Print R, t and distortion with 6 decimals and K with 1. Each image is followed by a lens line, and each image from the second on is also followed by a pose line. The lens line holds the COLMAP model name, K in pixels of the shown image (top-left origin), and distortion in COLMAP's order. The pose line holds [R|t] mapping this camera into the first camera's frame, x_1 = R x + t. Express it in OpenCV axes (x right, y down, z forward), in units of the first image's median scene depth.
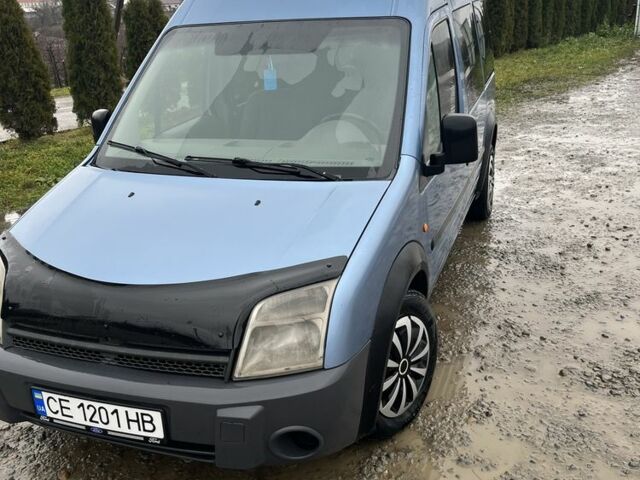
lens RADIAL K [[493.5, 0, 314.8], [0, 493.5, 244.3], [0, 0, 1]] dist [0.054883, -0.092808]
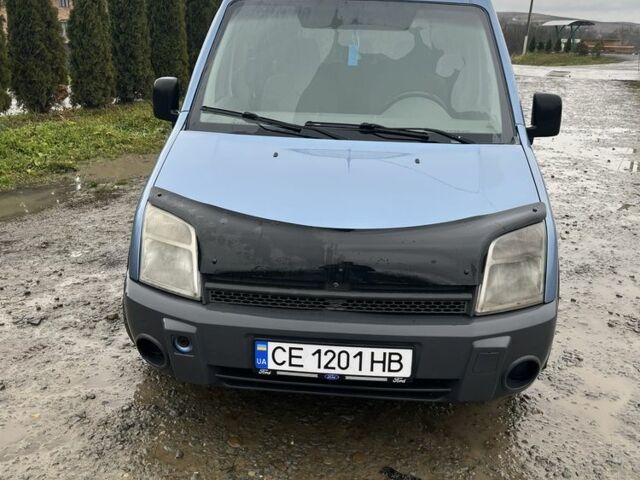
lens RADIAL K [[486.3, 0, 319.4], [0, 486.3, 238.6], [0, 0, 1]] dist [0.025872, 0.002949]
pose [[0.976169, -0.012766, 0.216635, -0.667697], [0.017886, 0.999605, -0.021687, 0.121048], [-0.216273, 0.025045, 0.976012, 0.057829]]
